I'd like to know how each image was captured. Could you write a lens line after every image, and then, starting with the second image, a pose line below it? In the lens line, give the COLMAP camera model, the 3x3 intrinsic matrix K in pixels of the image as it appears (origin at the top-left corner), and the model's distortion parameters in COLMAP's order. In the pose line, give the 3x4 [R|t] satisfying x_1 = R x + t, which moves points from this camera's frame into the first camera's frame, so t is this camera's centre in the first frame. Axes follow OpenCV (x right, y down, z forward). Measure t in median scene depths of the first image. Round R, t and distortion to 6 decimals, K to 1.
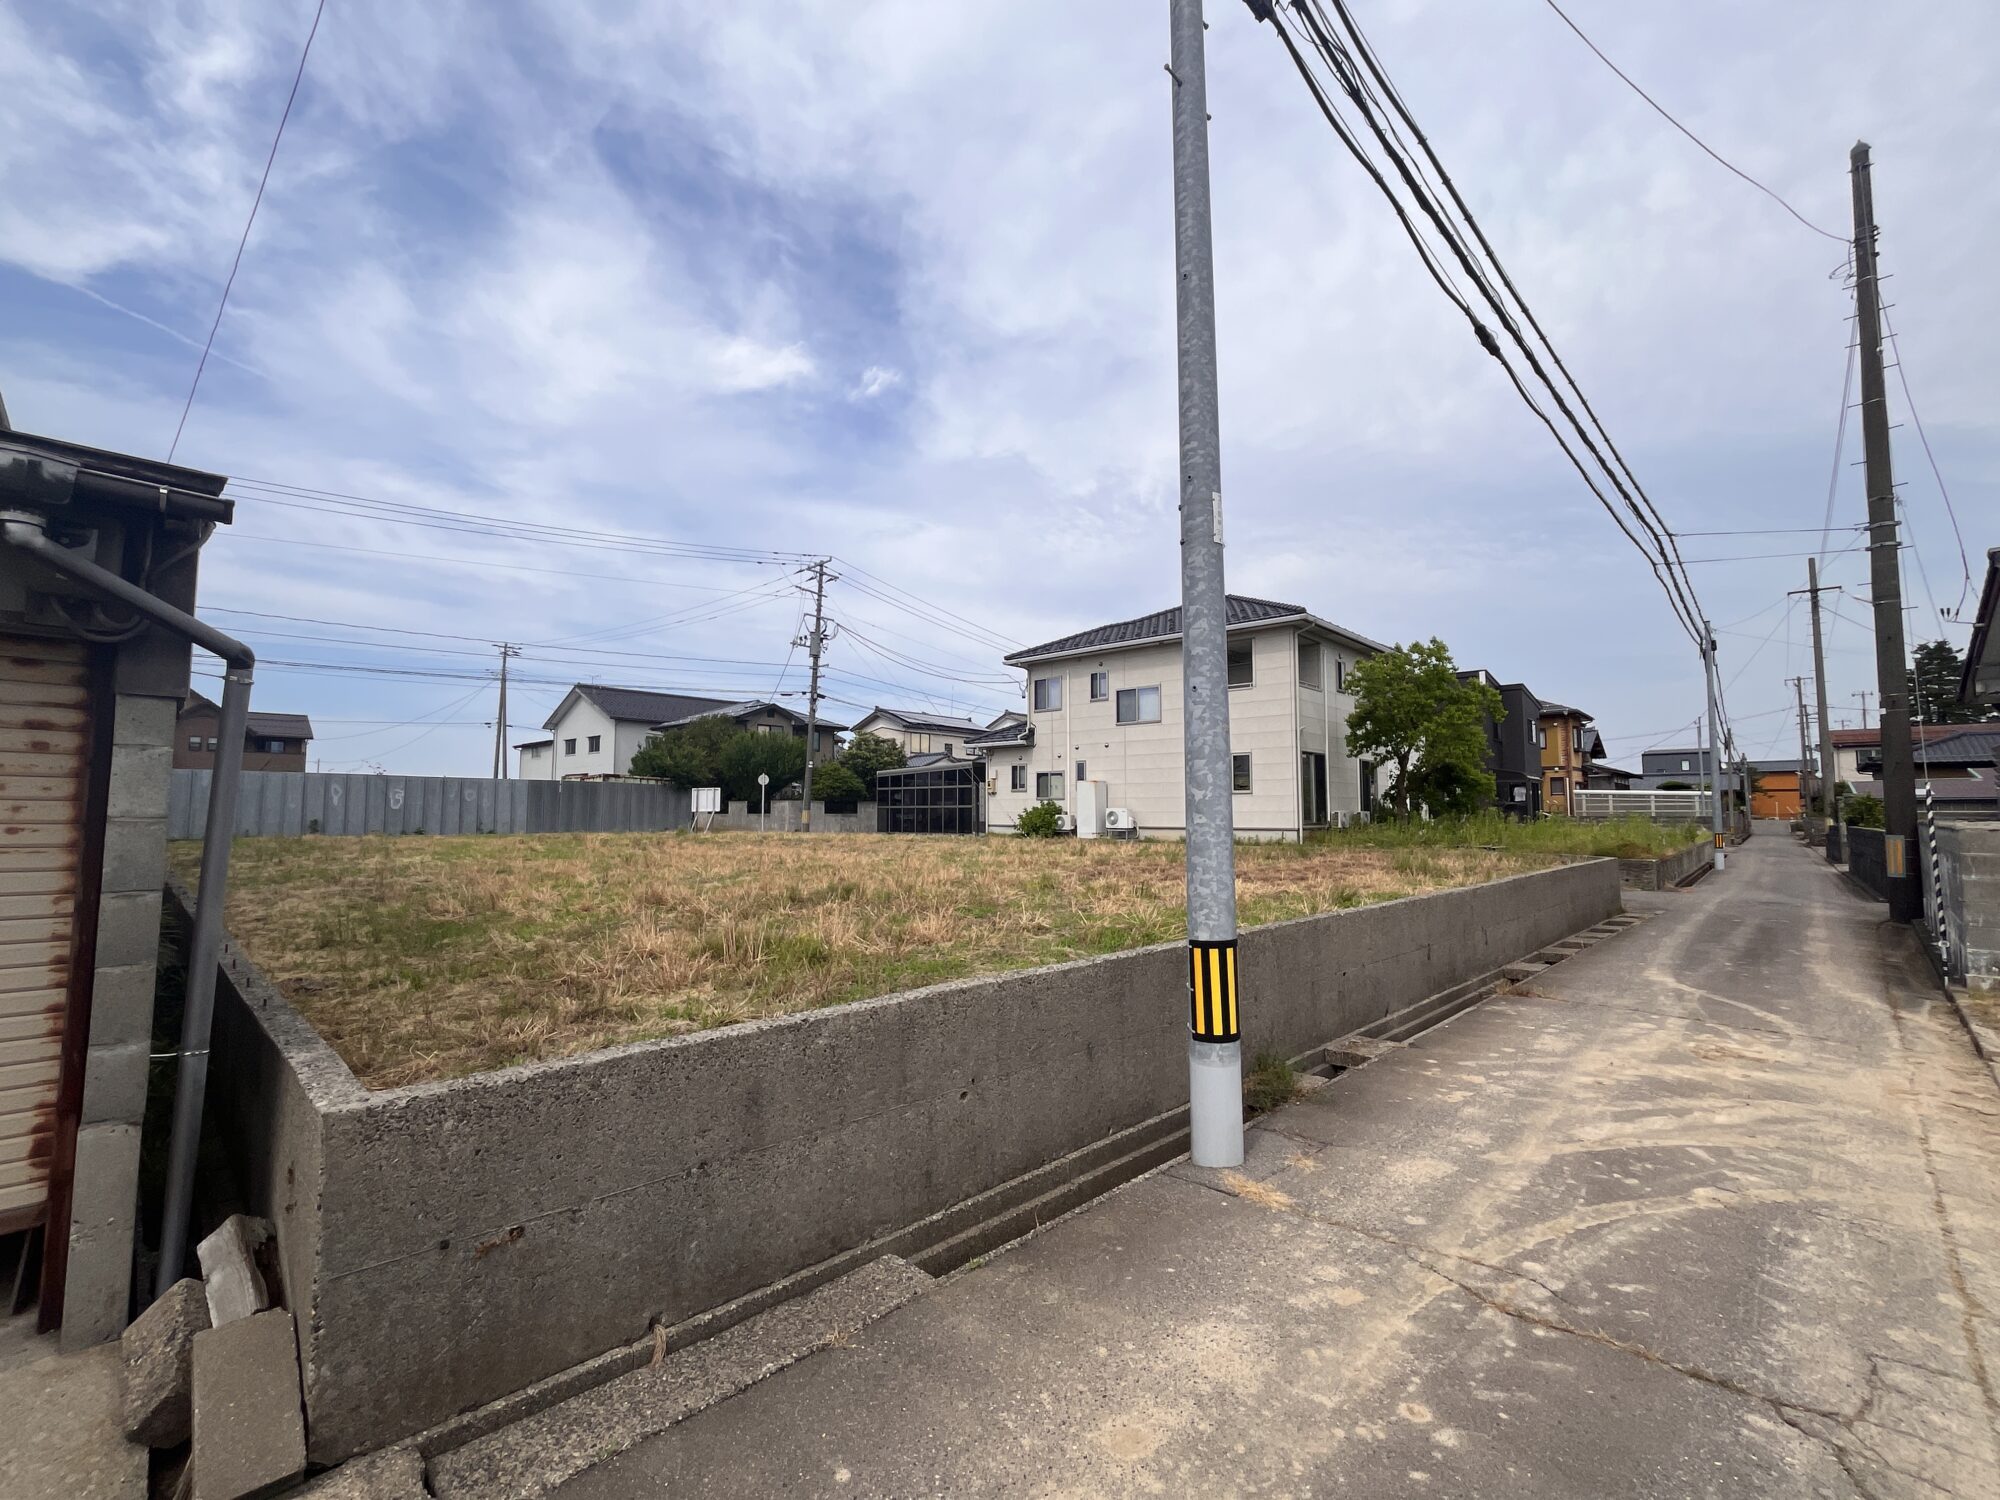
lens RADIAL K [[850.8, 0, 984.6], [0, 850.8, 731.4], [0, 0, 1]] dist [-0.013171, -0.000175]
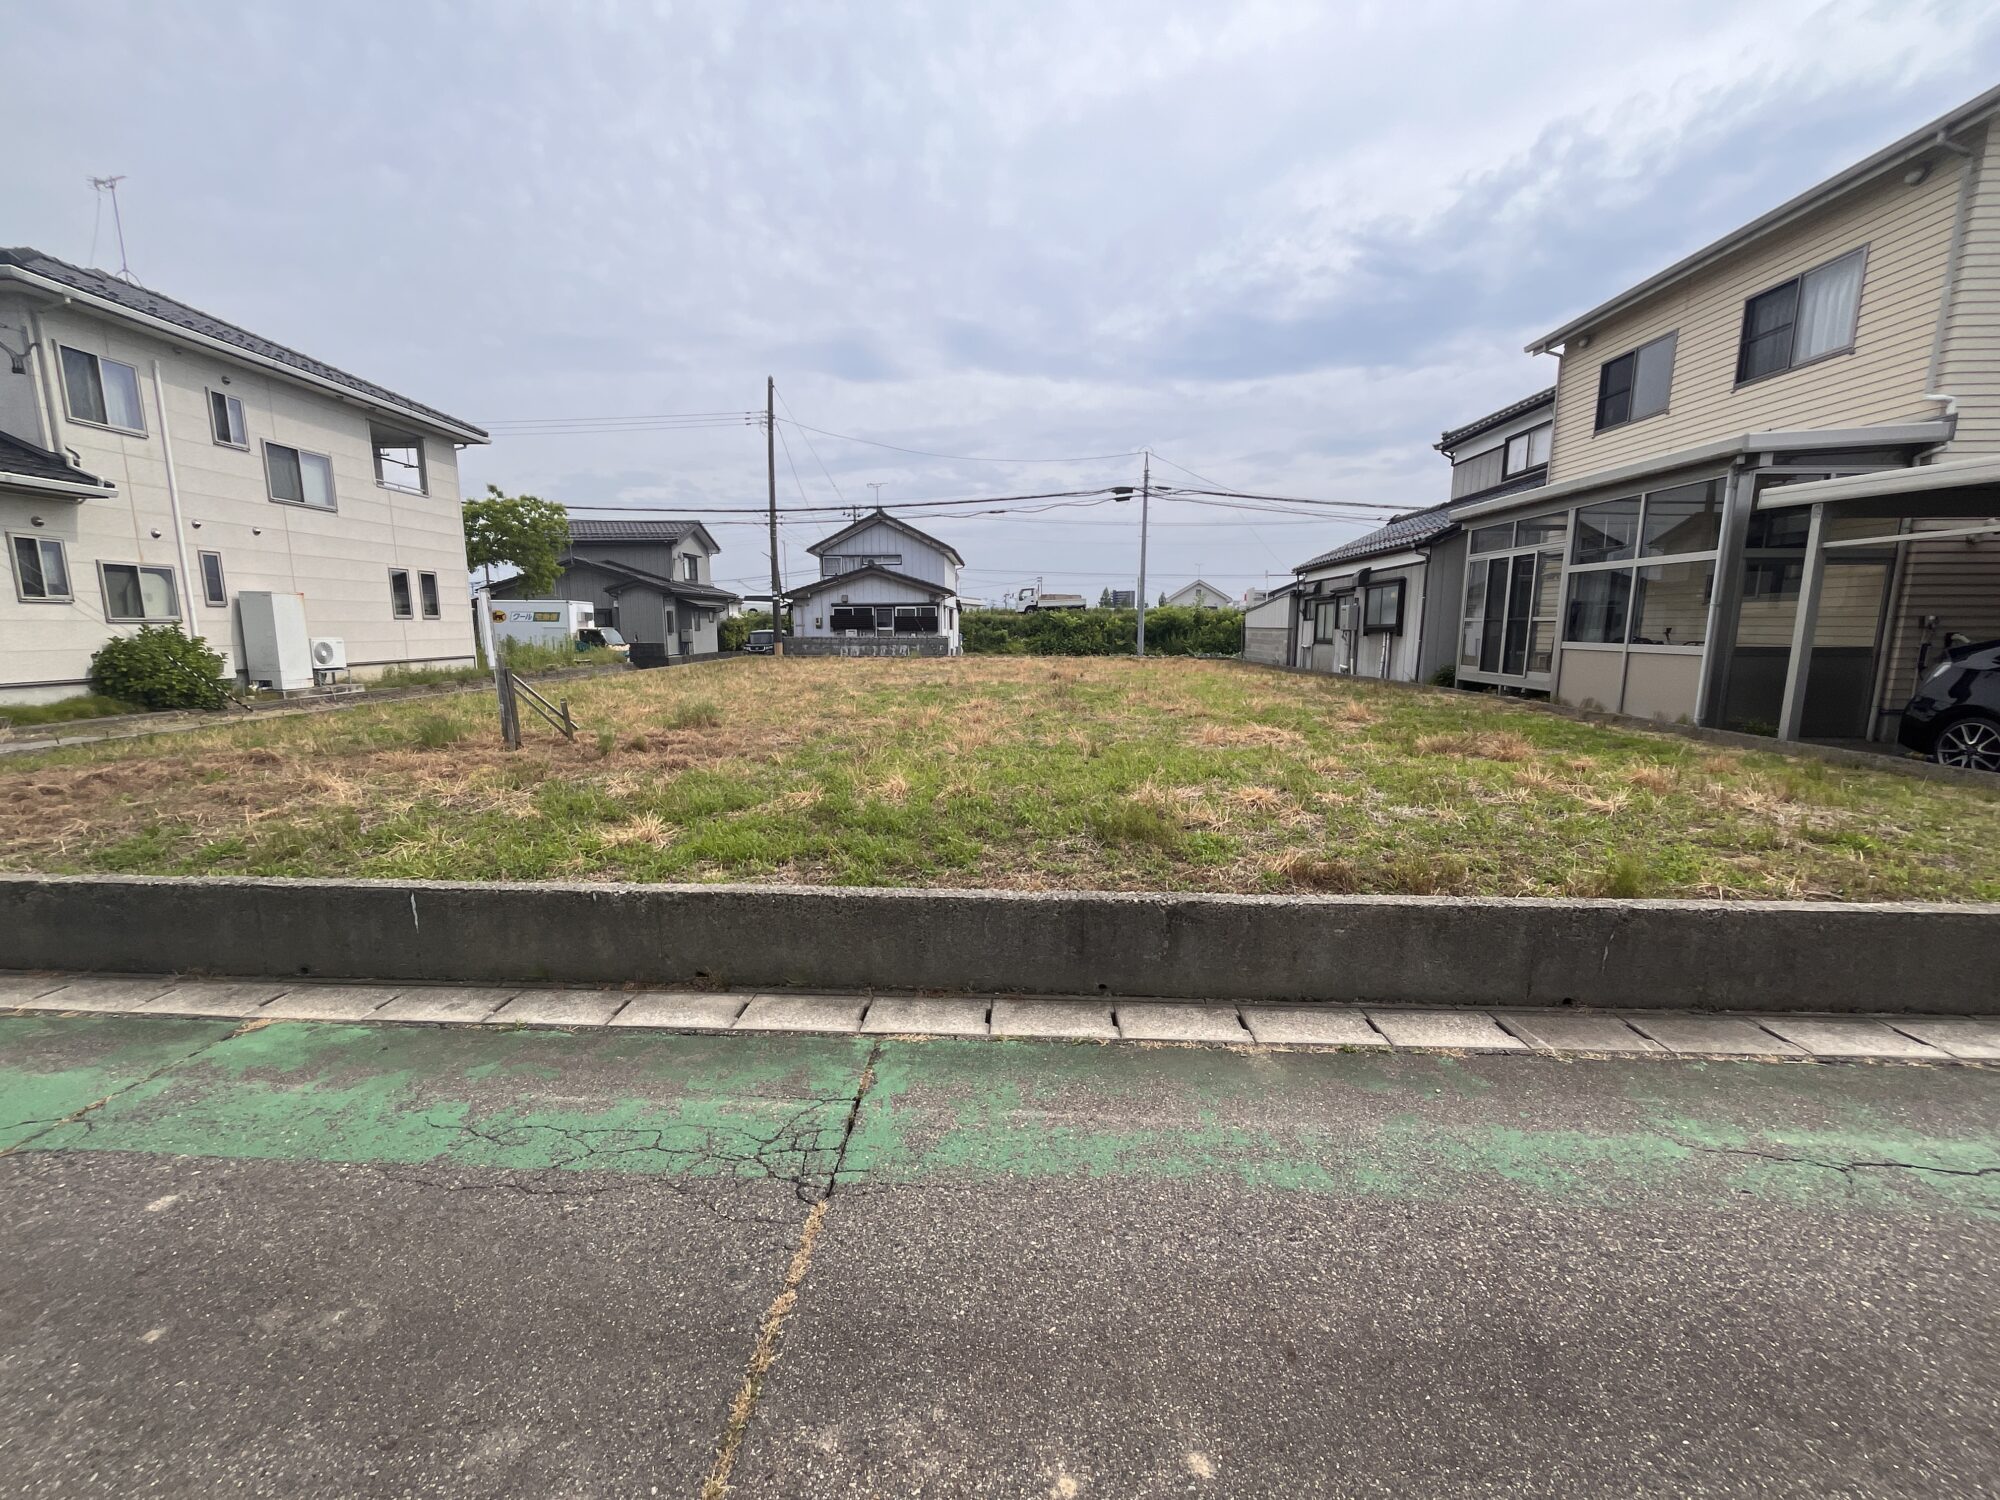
lens RADIAL K [[808.8, 0, 987.2], [0, 808.8, 752.7], [0, 0, 1]] dist [-0.001094, -0.000403]
pose [[-0.666450, -0.117942, 0.736162, -0.577917], [-0.071489, 0.992967, 0.094367, 0.073421], [-0.742115, 0.010263, -0.670194, 0.918175]]
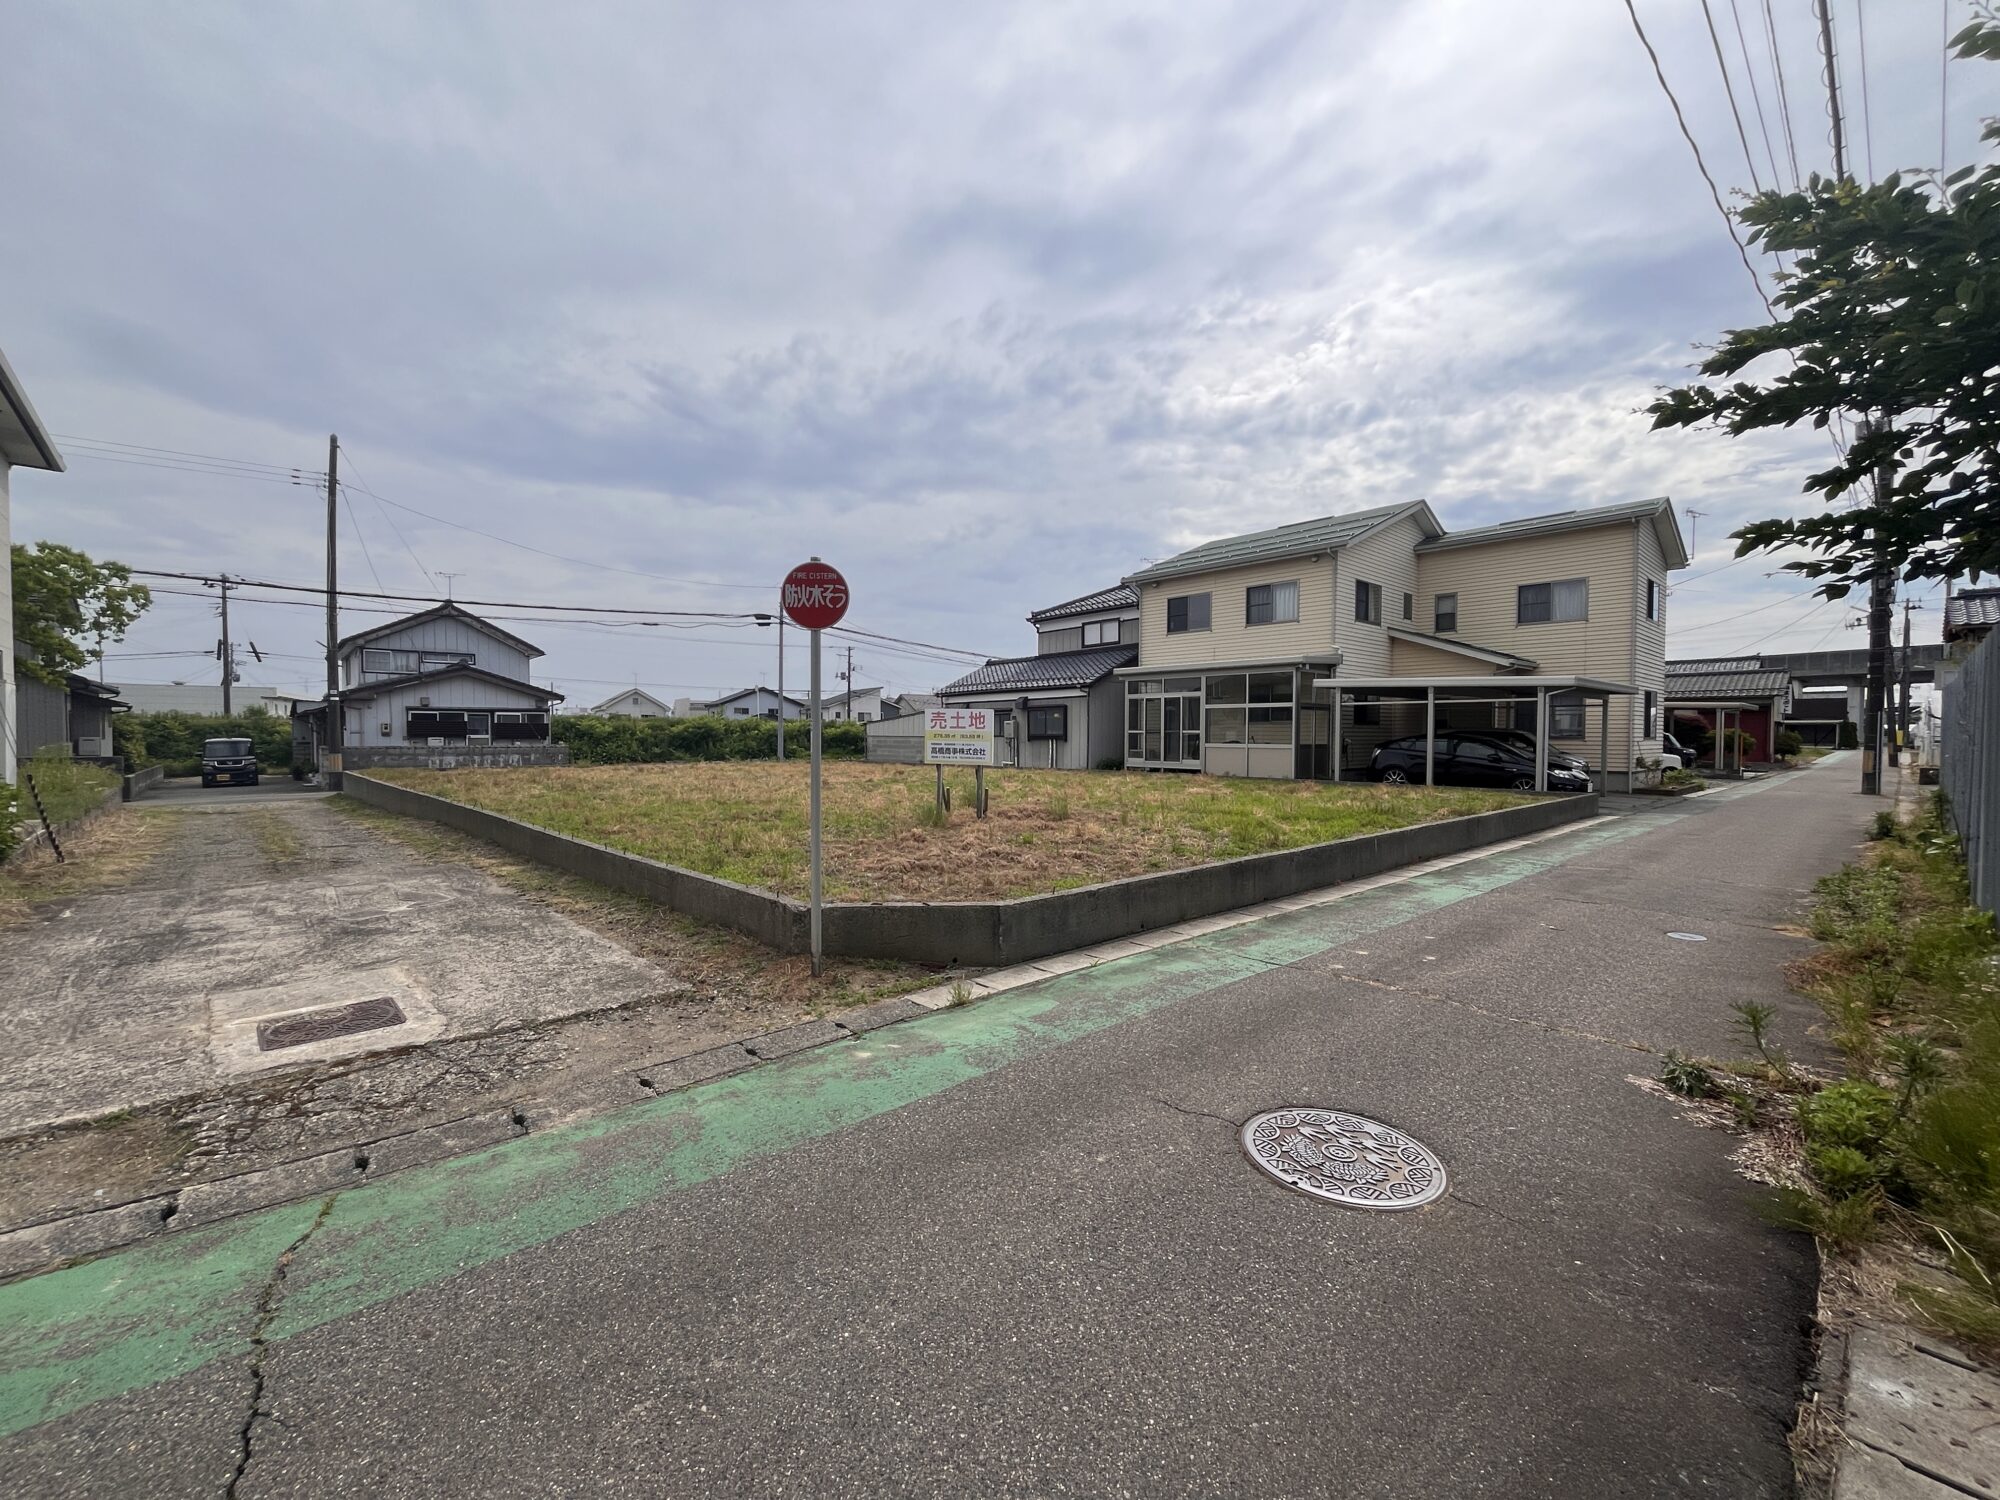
lens RADIAL K [[808.8, 0, 987.2], [0, 808.8, 752.7], [0, 0, 1]] dist [-0.001094, -0.000403]
pose [[-0.997525, -0.006799, 0.069978, -0.324199], [-0.011844, 0.997339, -0.071932, 0.101908], [-0.069303, -0.072583, -0.994952, 1.207023]]
